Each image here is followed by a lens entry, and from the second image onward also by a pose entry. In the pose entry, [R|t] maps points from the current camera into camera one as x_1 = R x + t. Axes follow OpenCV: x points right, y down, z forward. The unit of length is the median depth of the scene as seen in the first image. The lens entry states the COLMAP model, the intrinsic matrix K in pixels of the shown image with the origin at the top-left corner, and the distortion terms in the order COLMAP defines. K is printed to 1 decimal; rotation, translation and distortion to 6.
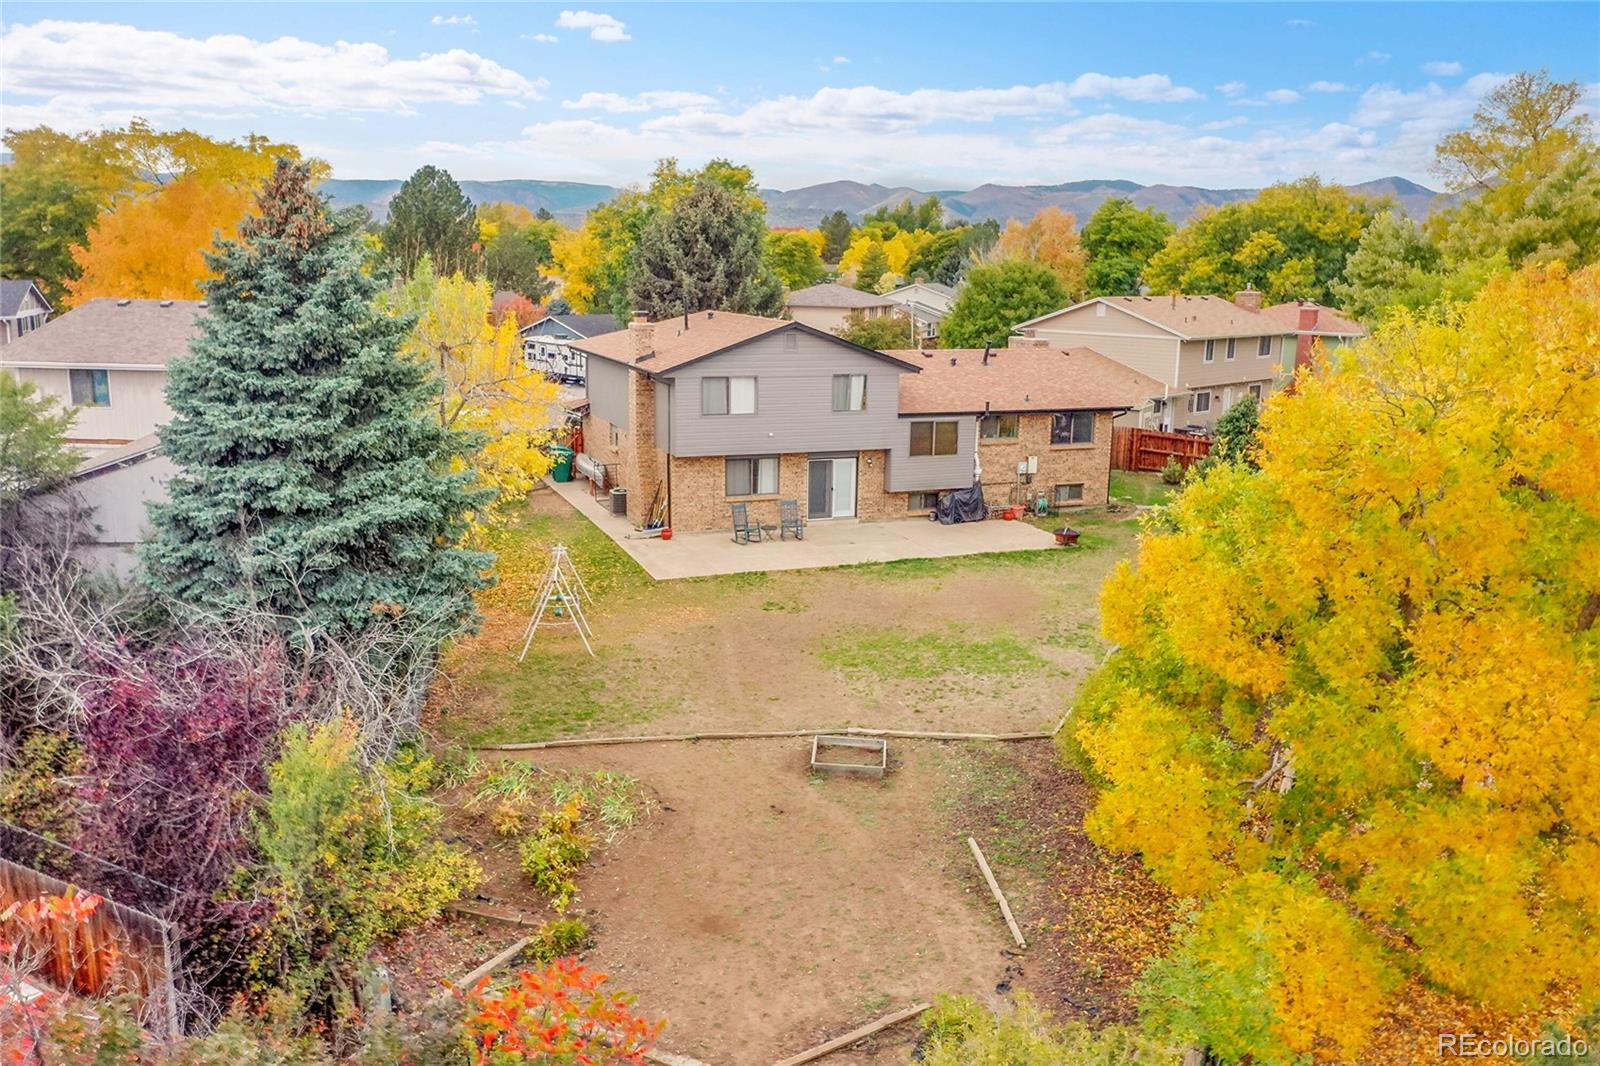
lens RADIAL K [[1269.3, 0, 792.6], [0, 1269.3, 535.4], [0, 0, 1]] dist [-0.000138, 0.006892]
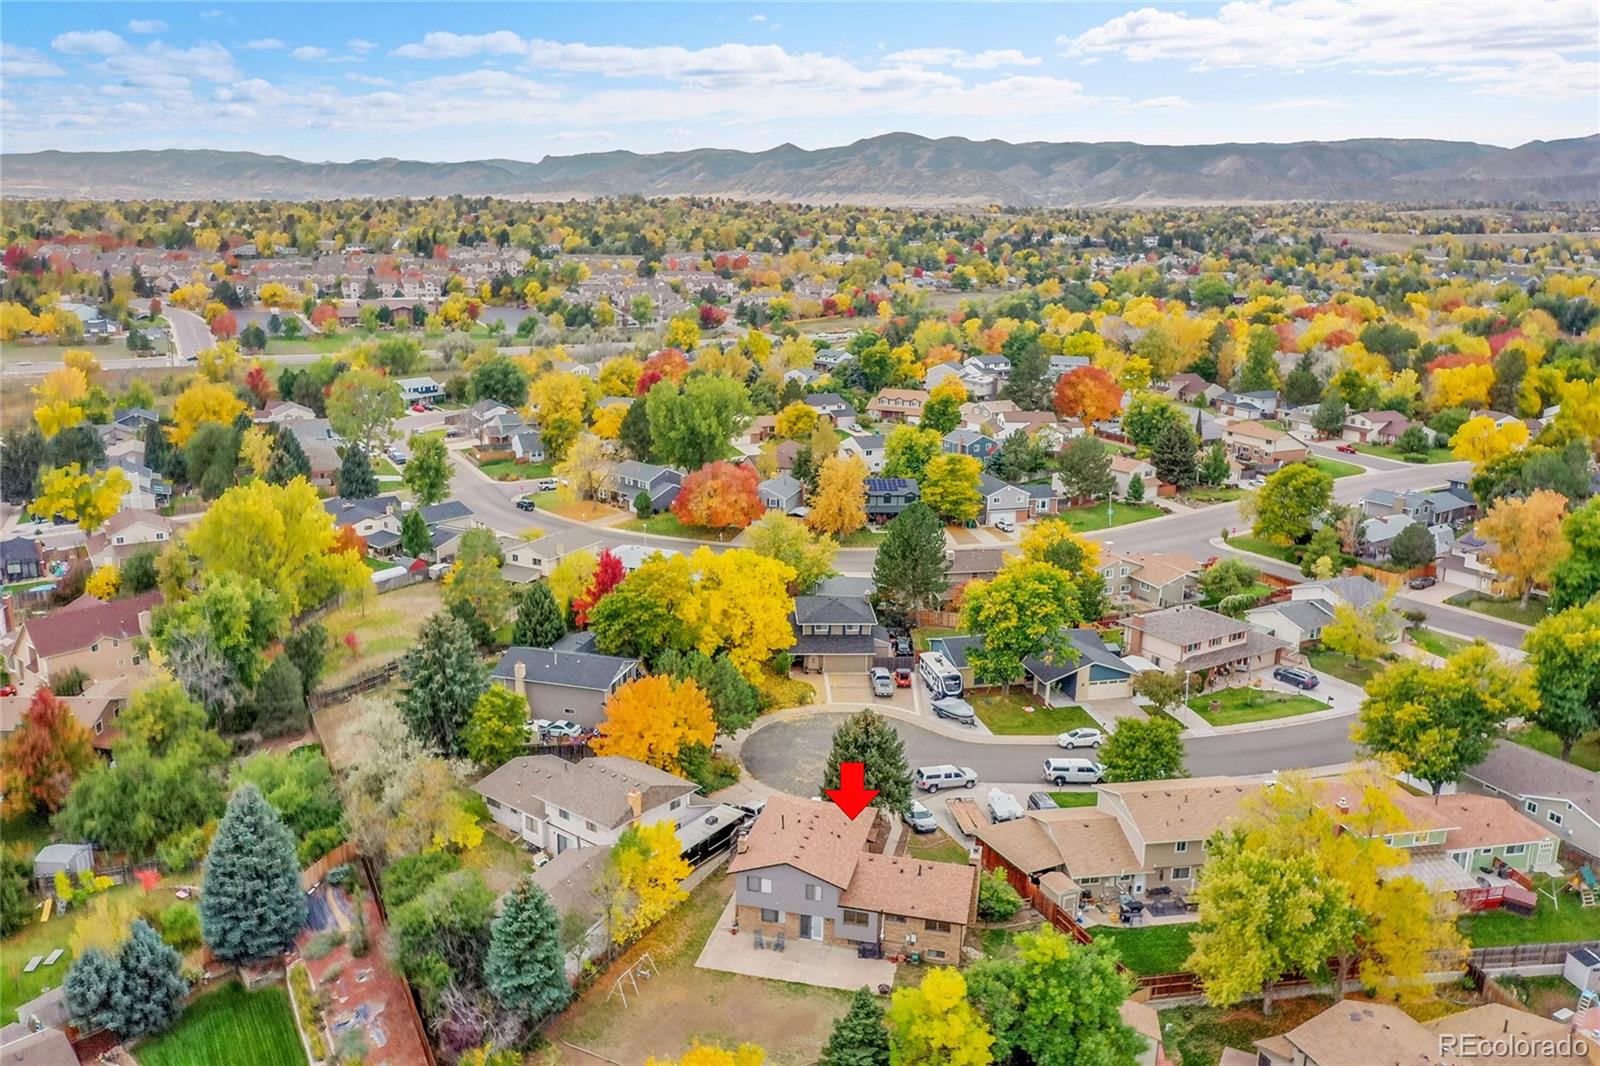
lens RADIAL K [[1269.3, 0, 792.6], [0, 1269.3, 535.4], [0, 0, 1]] dist [-0.000138, 0.006892]
pose [[0.815841, 0.148598, -0.558858, 1.048742], [-0.127181, 0.988865, 0.077271, -0.809028], [0.564117, 0.008035, 0.825656, -0.787586]]
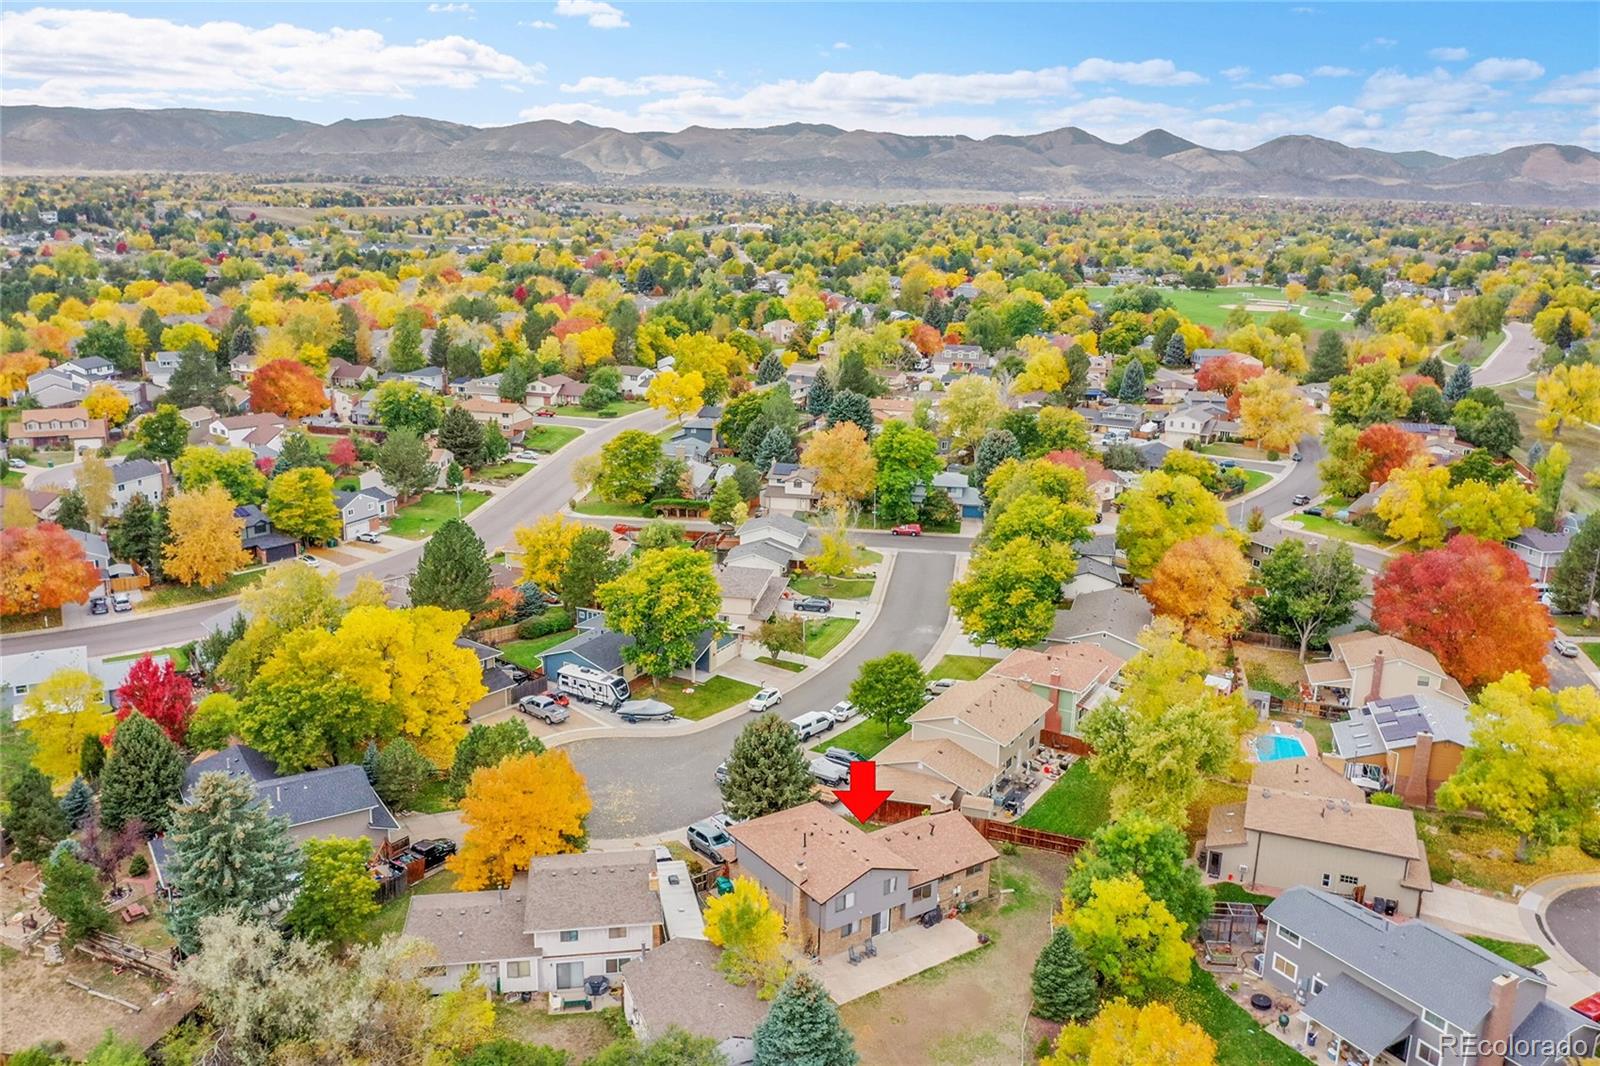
lens RADIAL K [[1284.6, 0, 800.0], [0, 1284.6, 533.0], [0, 0, 1]] dist [0.004710, 0.002199]
pose [[0.973332, -0.045284, 0.224888, -0.536335], [0.034258, 0.998023, 0.052693, -0.775128], [-0.226829, -0.043584, 0.972959, -1.047173]]
